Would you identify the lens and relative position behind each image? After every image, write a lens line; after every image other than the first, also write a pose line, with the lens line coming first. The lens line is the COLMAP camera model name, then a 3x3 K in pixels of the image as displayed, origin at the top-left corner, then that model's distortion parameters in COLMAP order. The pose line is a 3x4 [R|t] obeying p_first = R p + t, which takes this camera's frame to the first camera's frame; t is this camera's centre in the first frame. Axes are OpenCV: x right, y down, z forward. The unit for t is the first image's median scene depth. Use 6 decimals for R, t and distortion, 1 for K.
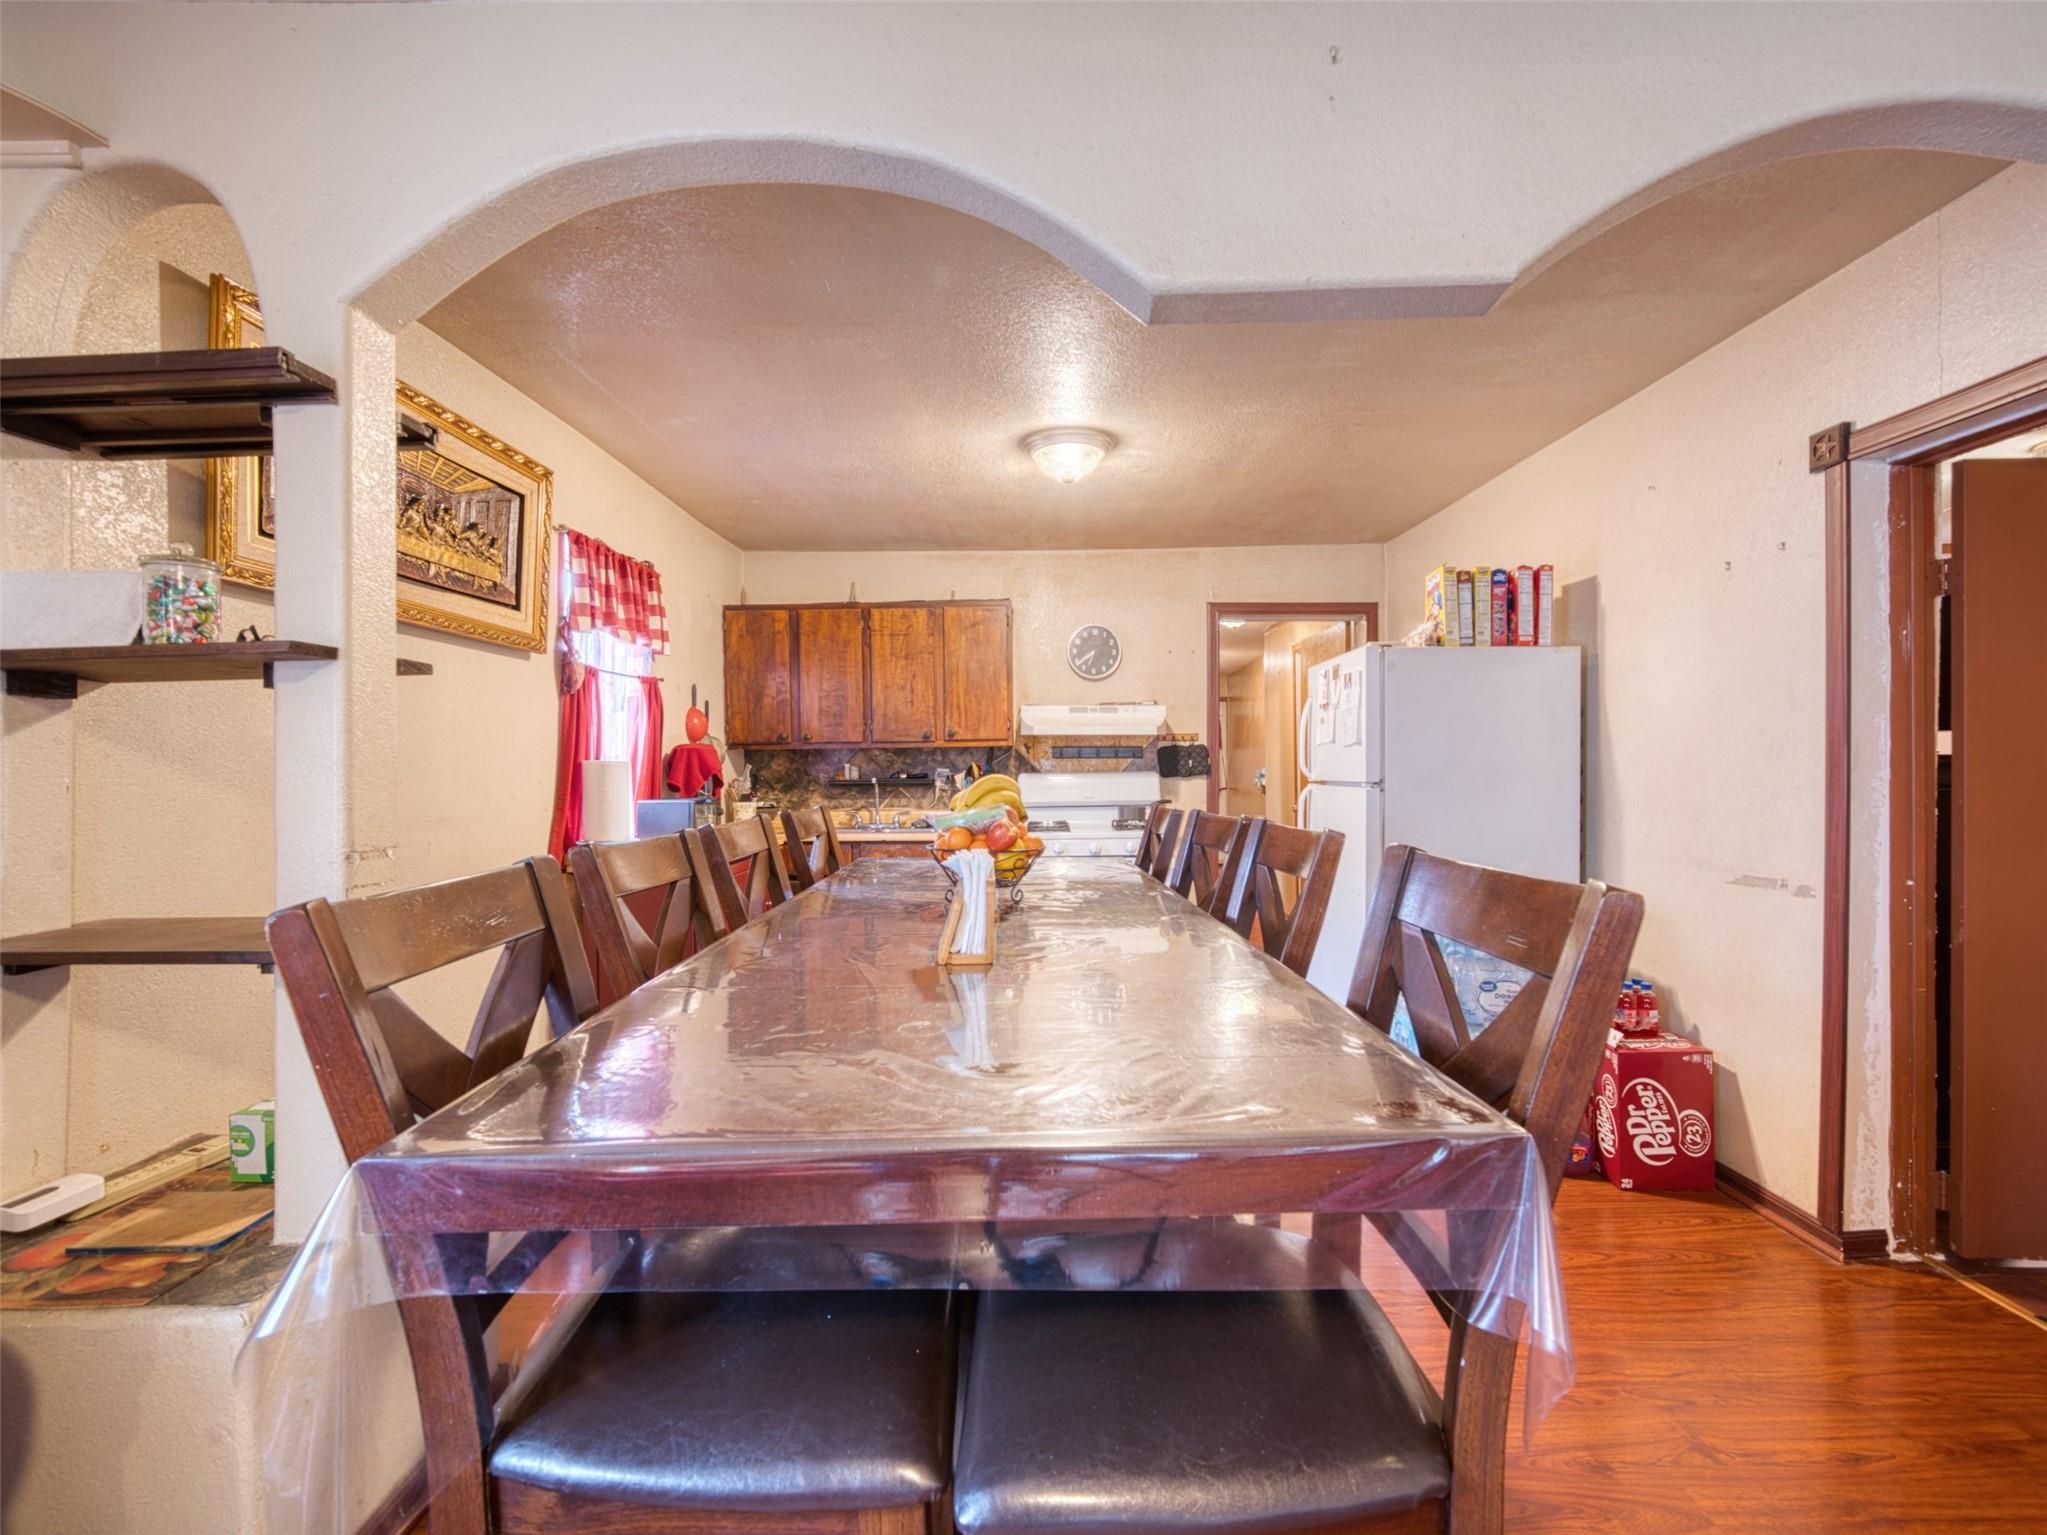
lens RADIAL K [[918.7, 0, 1023.5], [0, 918.7, 767.5], [0, 0, 1]] dist [0.000735, -0.000032]
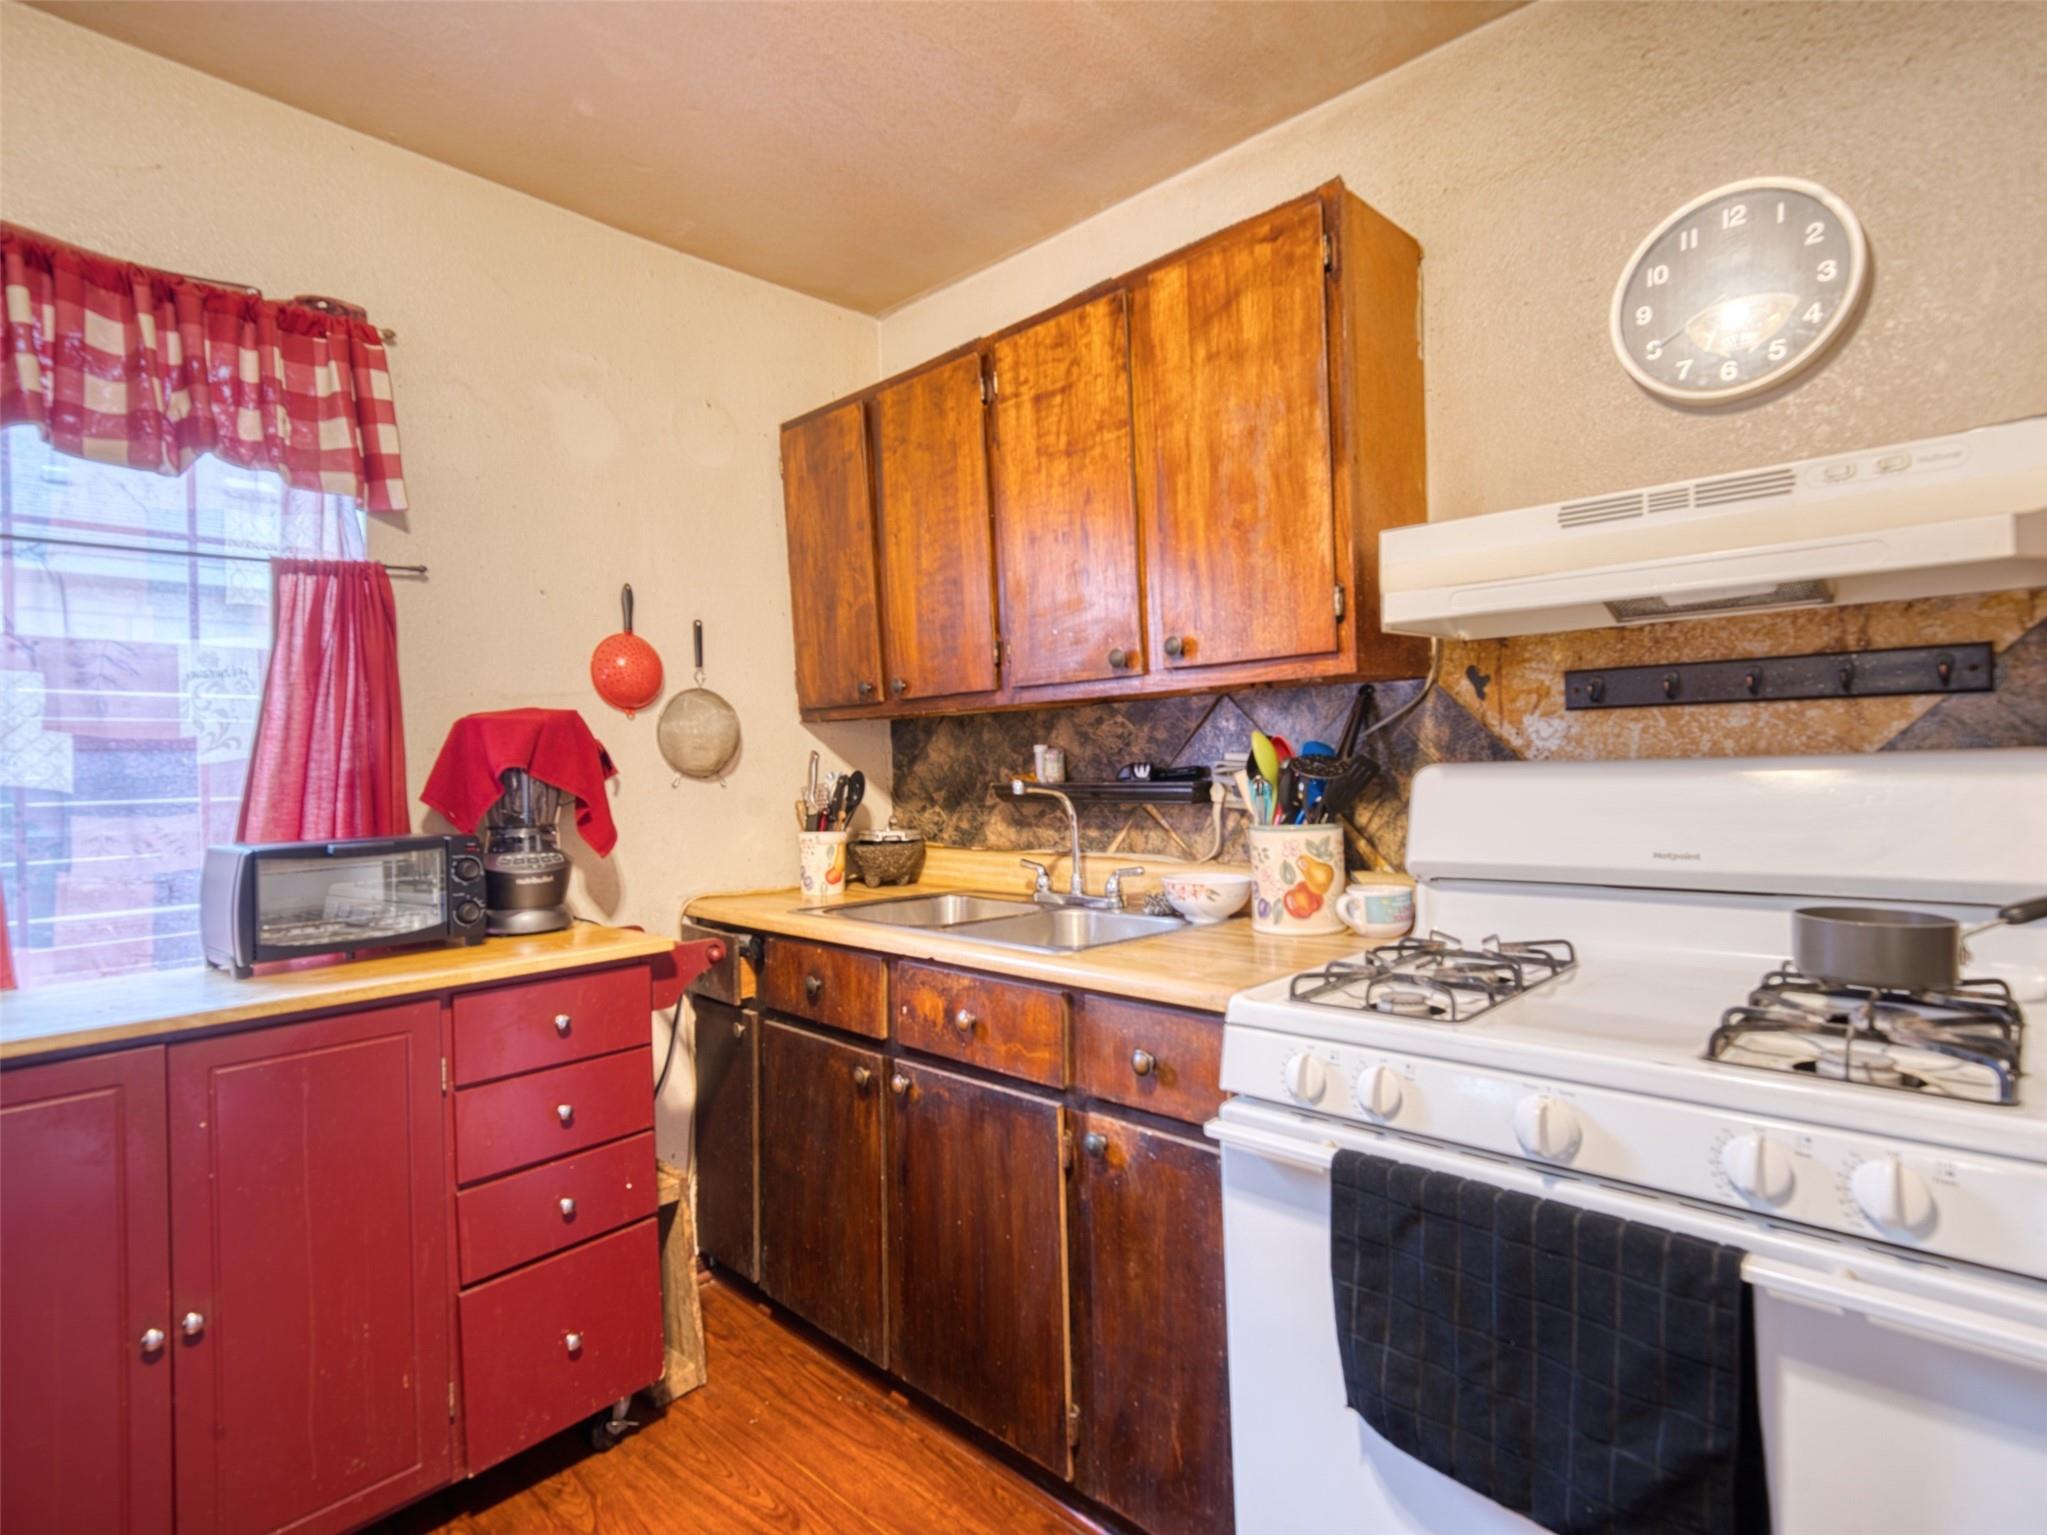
lens RADIAL K [[1035.1, 0, 1023.5], [0, 1035.1, 767.5], [0, 0, 1]] dist [0.001172, 0.000234]
pose [[0.733361, -0.009122, -0.679778, 0.136017], [0.018212, 0.999815, 0.006231, 0.002901], [0.679596, -0.016950, 0.733391, 0.680963]]
